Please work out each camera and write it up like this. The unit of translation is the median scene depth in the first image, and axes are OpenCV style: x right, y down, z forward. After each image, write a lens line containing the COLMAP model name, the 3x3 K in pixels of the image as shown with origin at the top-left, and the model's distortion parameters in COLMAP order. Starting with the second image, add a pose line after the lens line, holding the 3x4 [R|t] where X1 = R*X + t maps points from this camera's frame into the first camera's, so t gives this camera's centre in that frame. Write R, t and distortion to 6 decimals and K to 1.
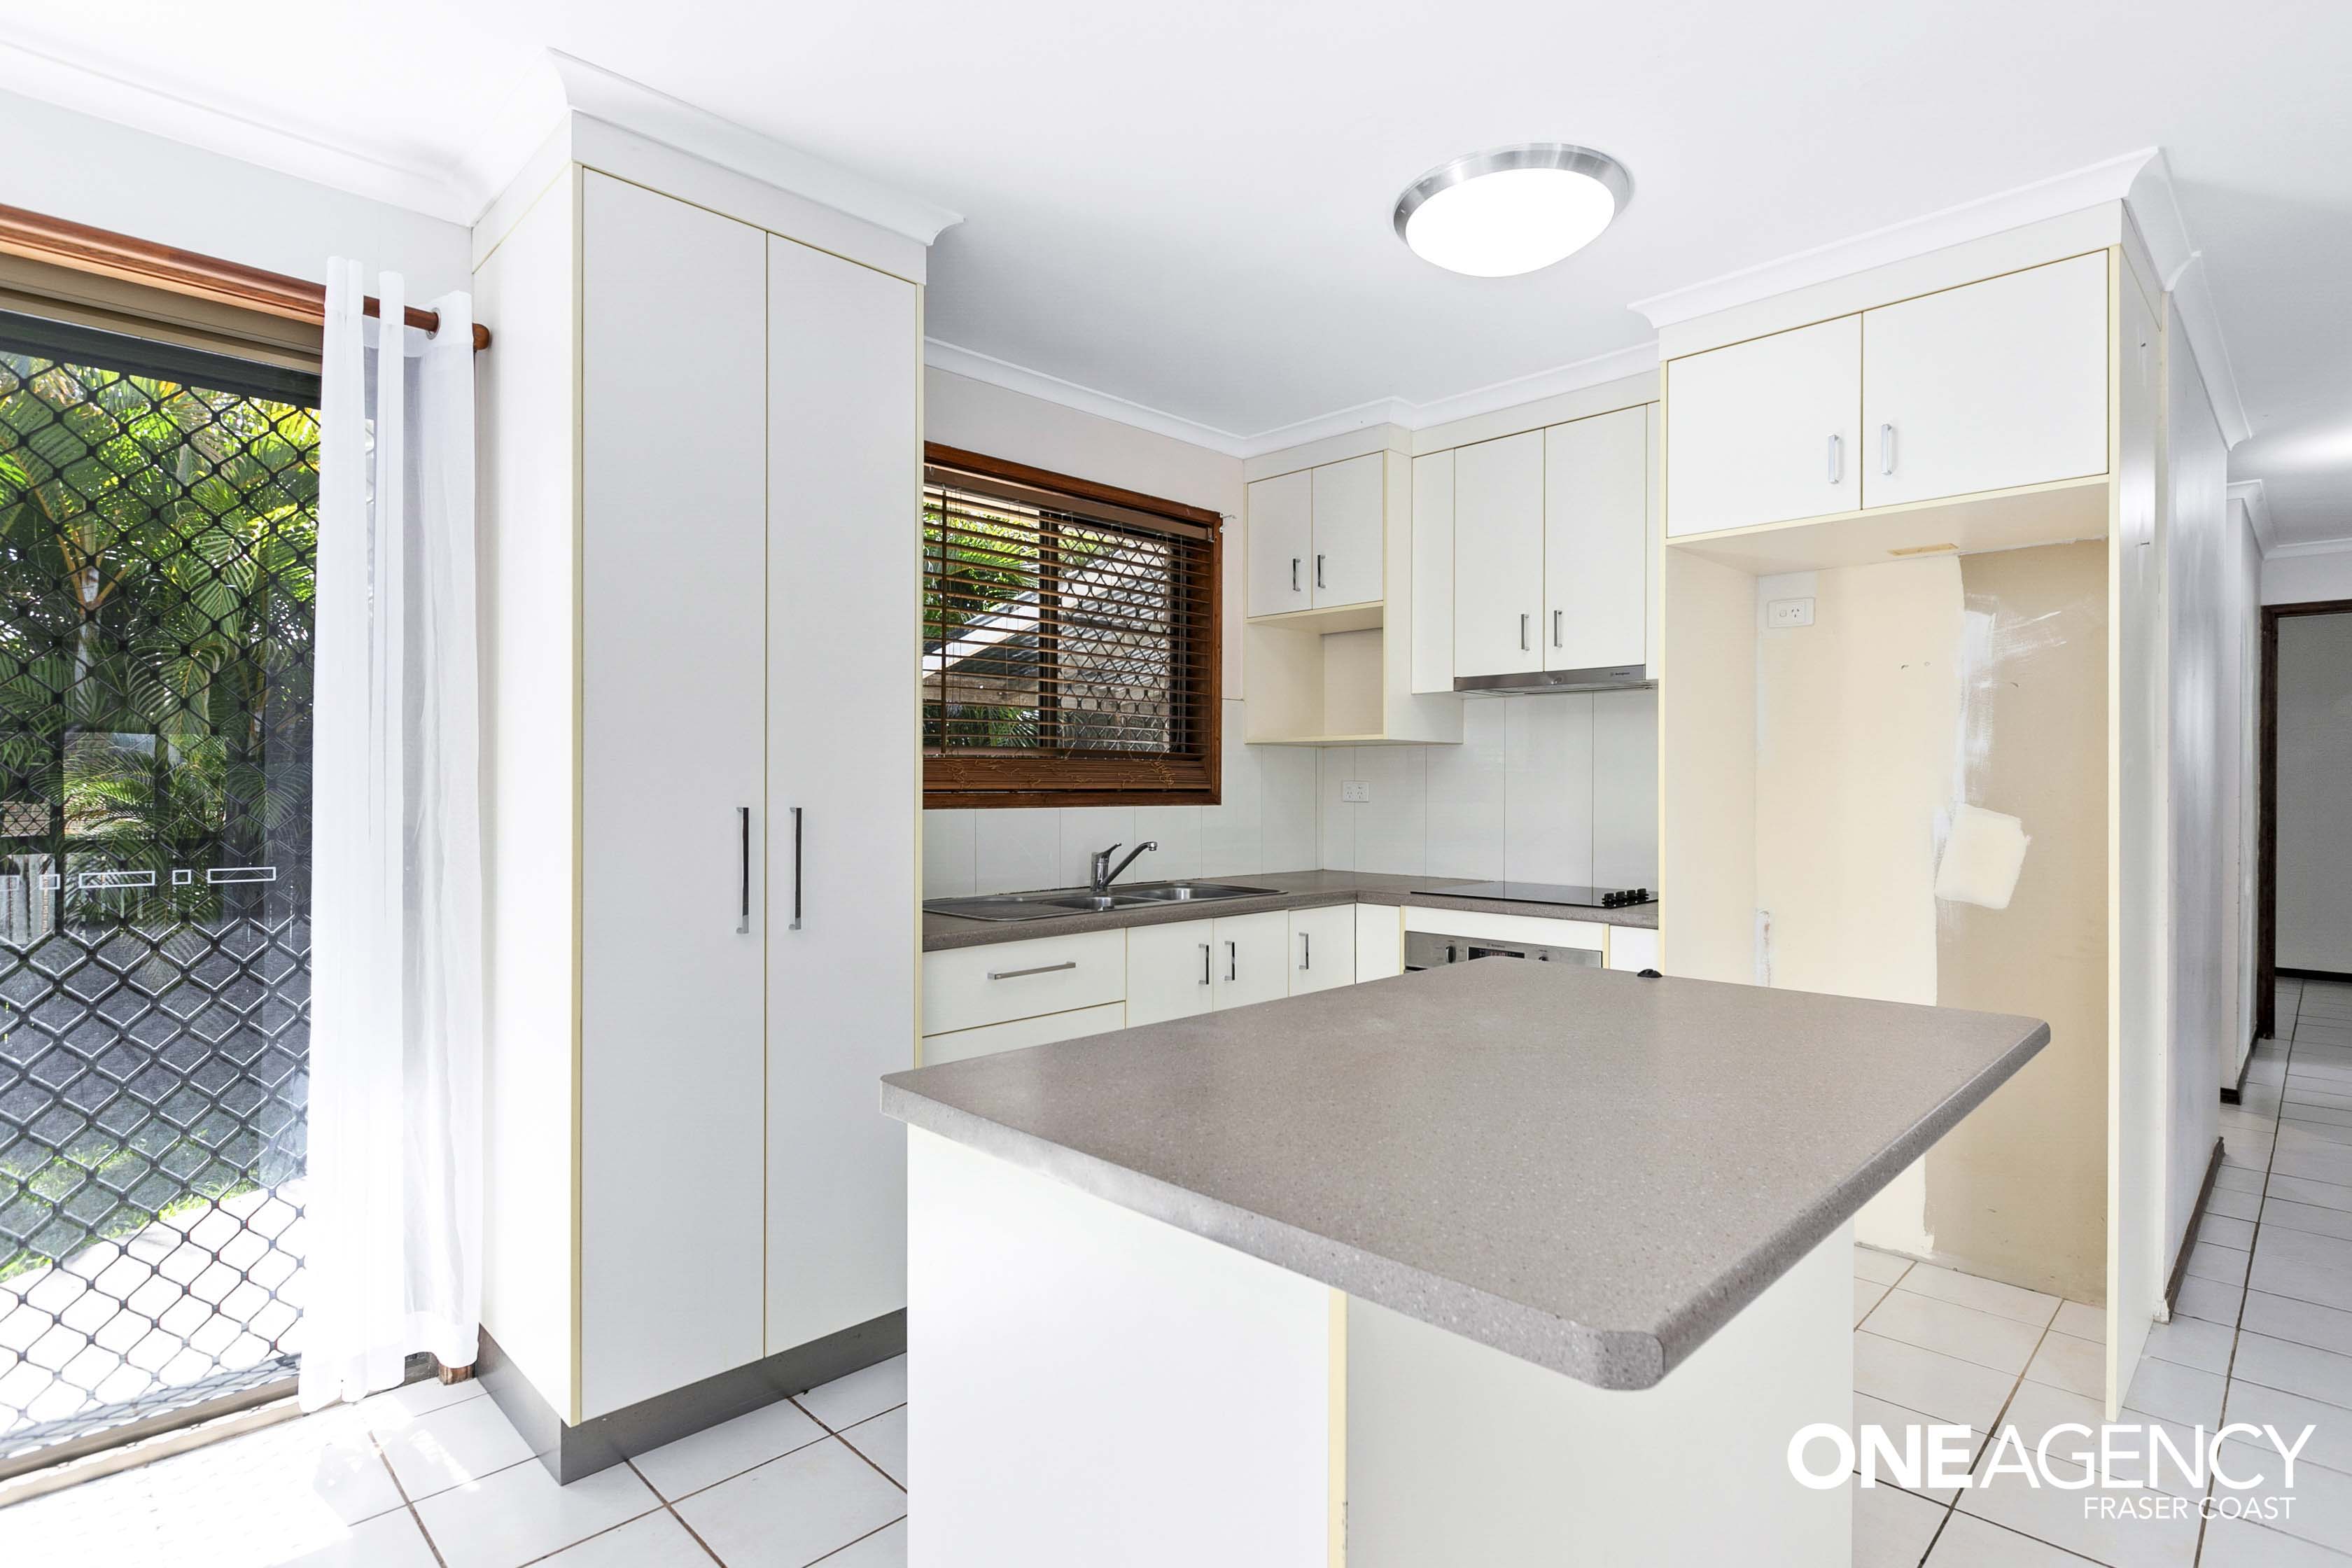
lens RADIAL K [[1151.8, 0, 1167.4], [0, 1151.8, 777.8], [0, 0, 1]] dist [-0.004961, 0.000251]
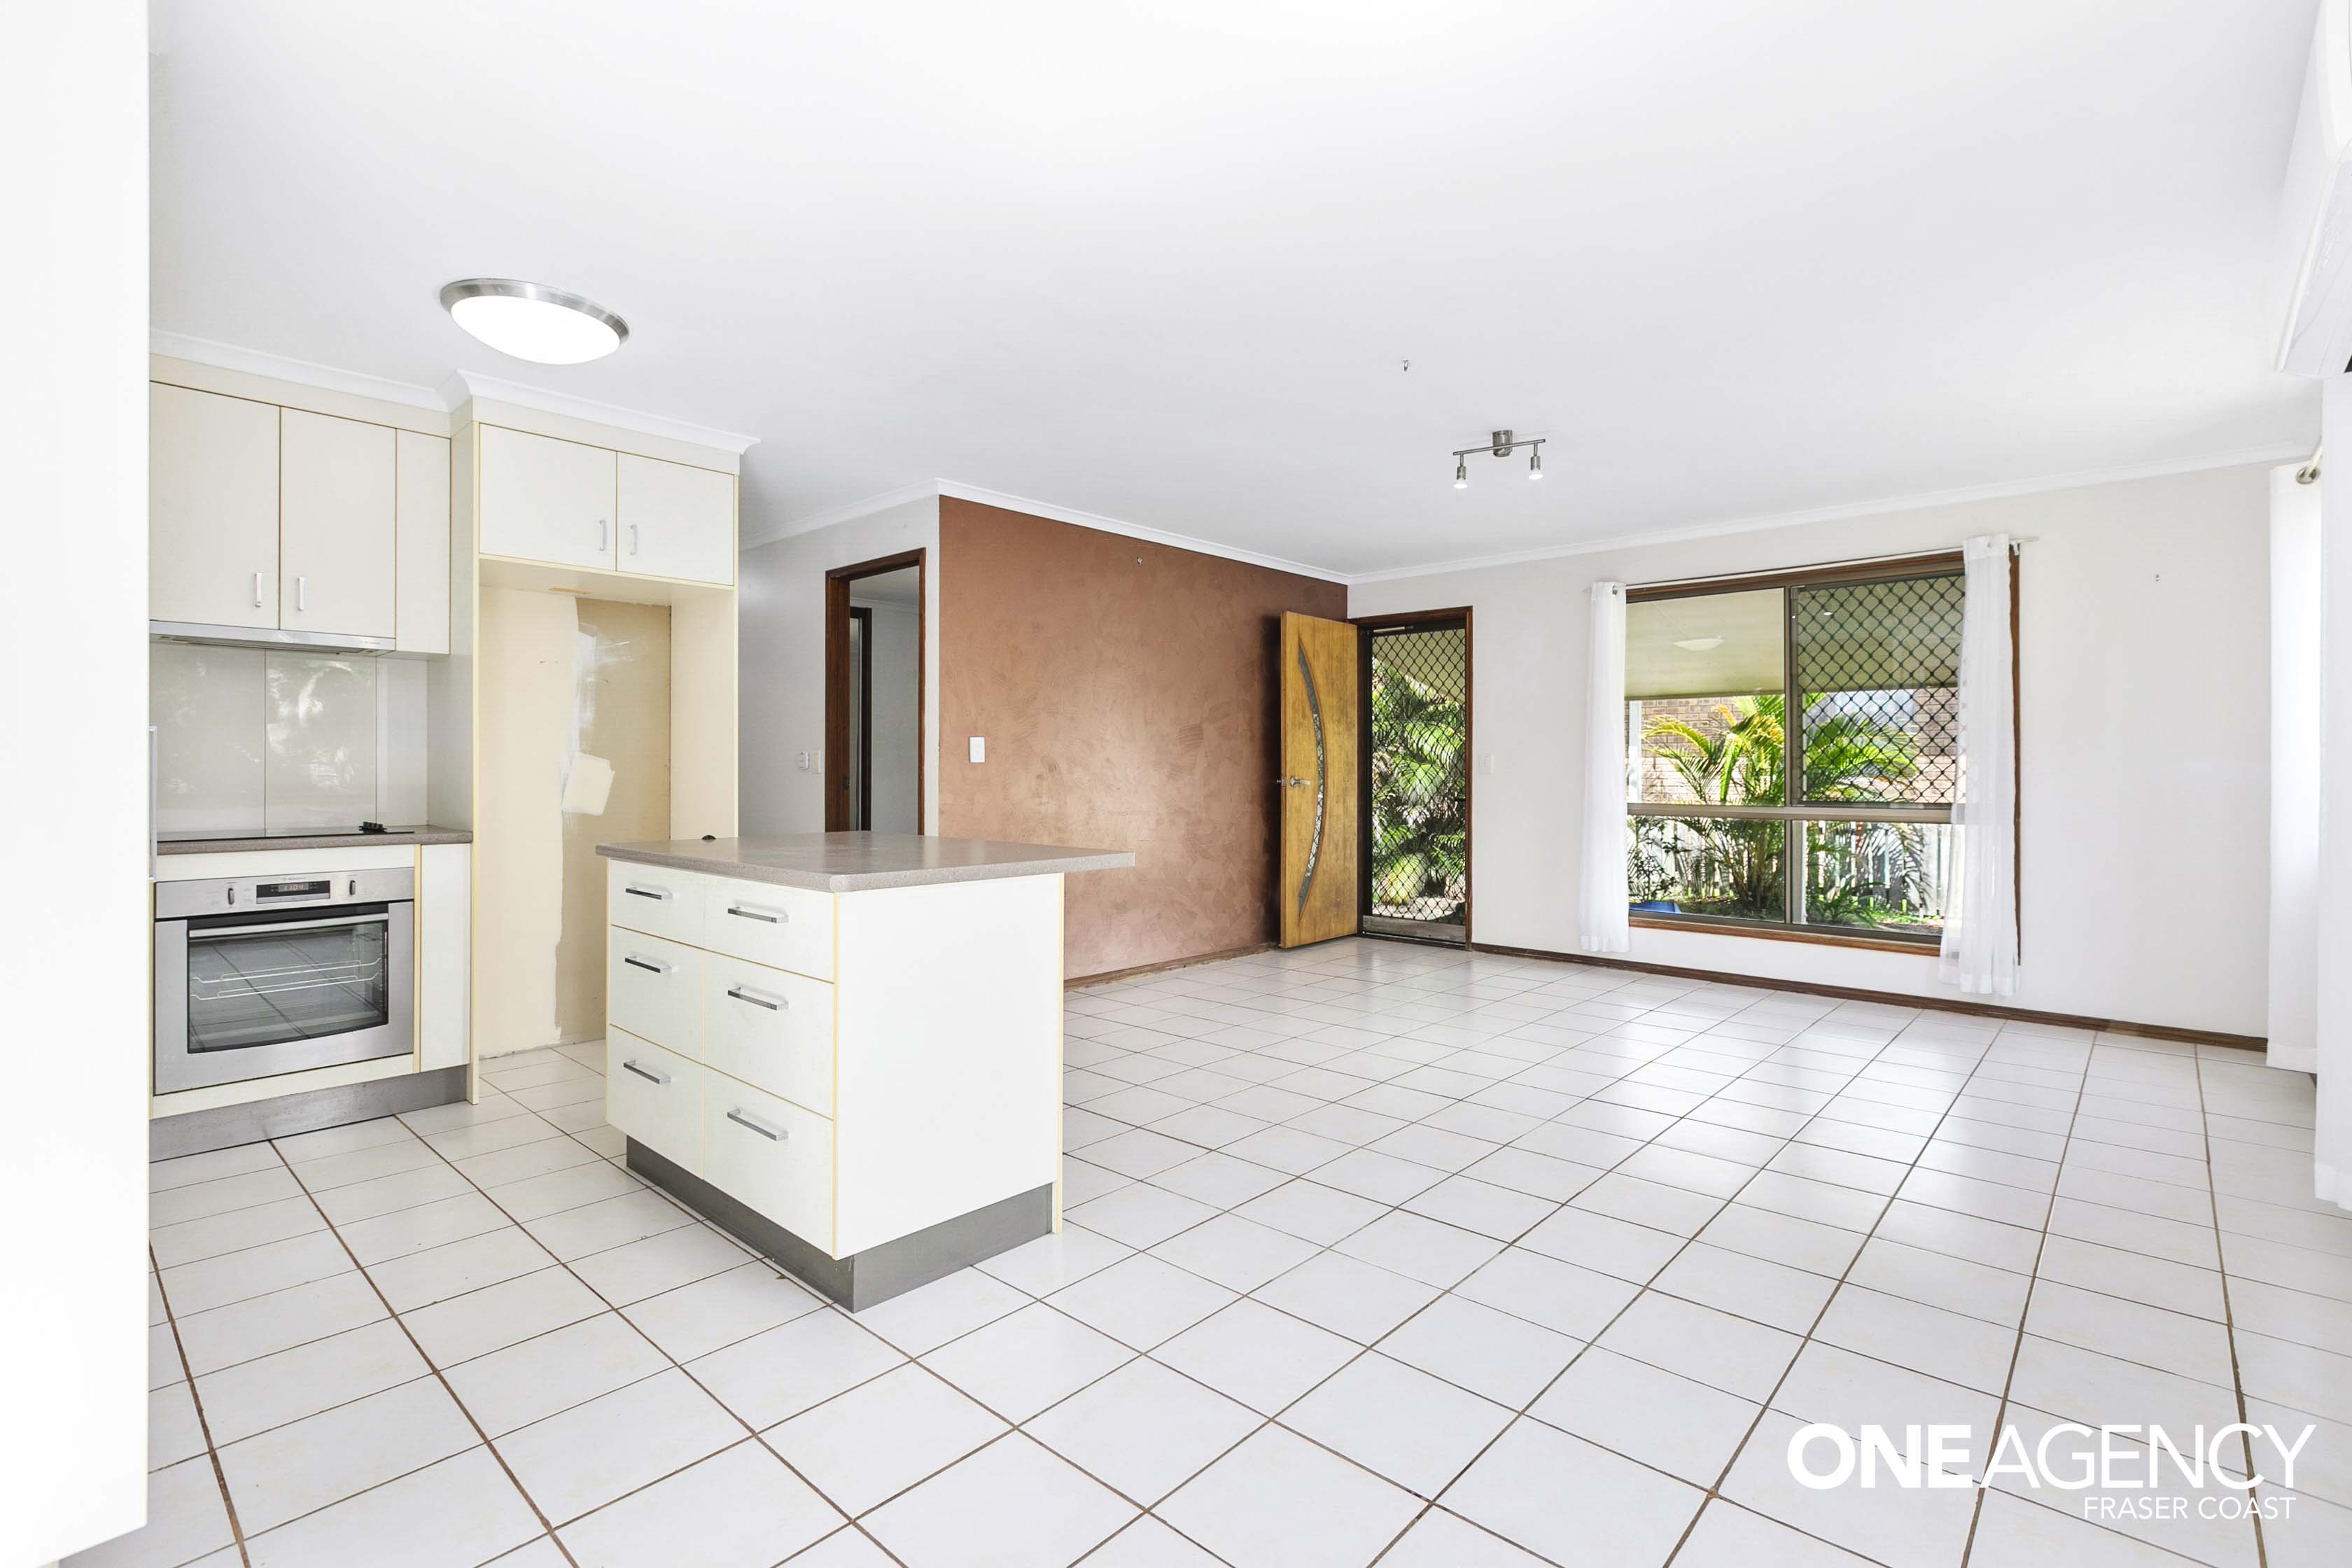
lens RADIAL K [[1084.7, 0, 1170.8], [0, 1084.7, 768.3], [0, 0, 1]] dist [0.014847, -0.001092]
pose [[-0.050394, -0.007109, 0.998704, -0.812280], [-0.001618, 0.999974, 0.007036, 0.031177], [-0.998728, -0.001262, -0.050404, 0.229354]]
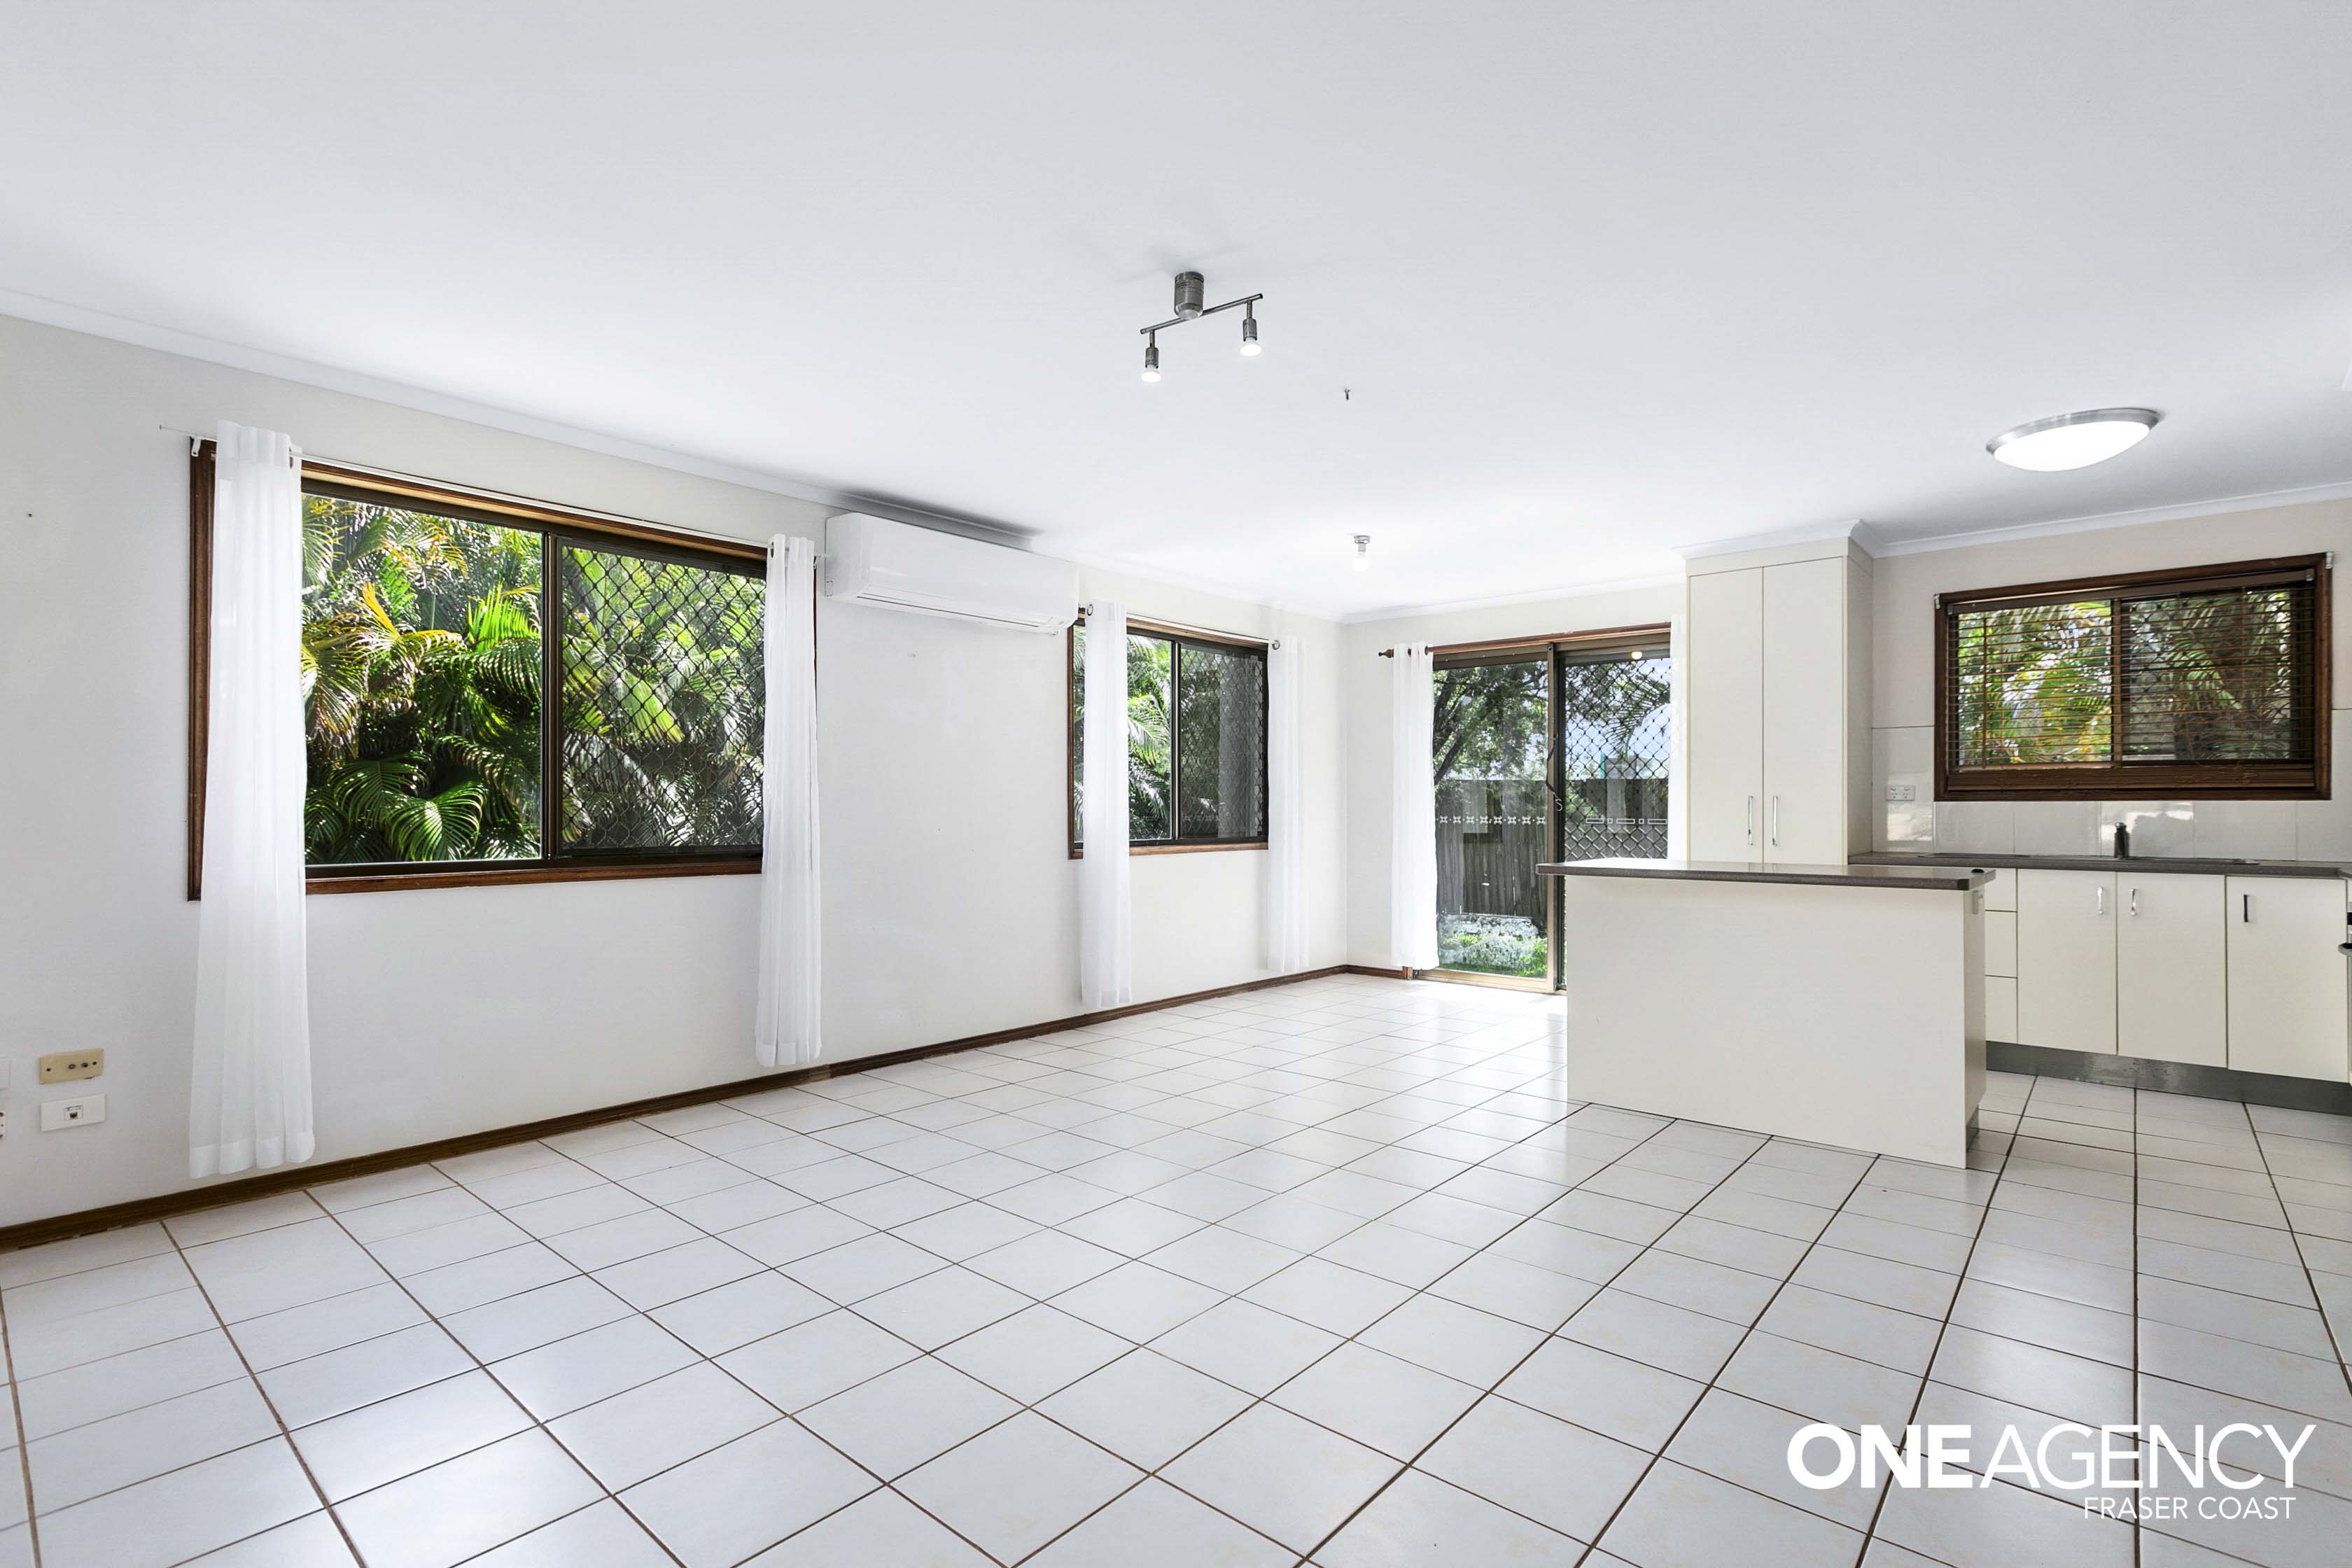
lens RADIAL K [[1084.7, 0, 1189.2], [0, 1084.7, 795.9], [0, 0, 1]] dist [0.014847, -0.001092]
pose [[0.077620, -0.013149, -0.996896, 1.339854], [-0.002937, 0.999906, -0.013418, 0.047644], [0.996979, 0.003969, 0.077574, -0.309787]]
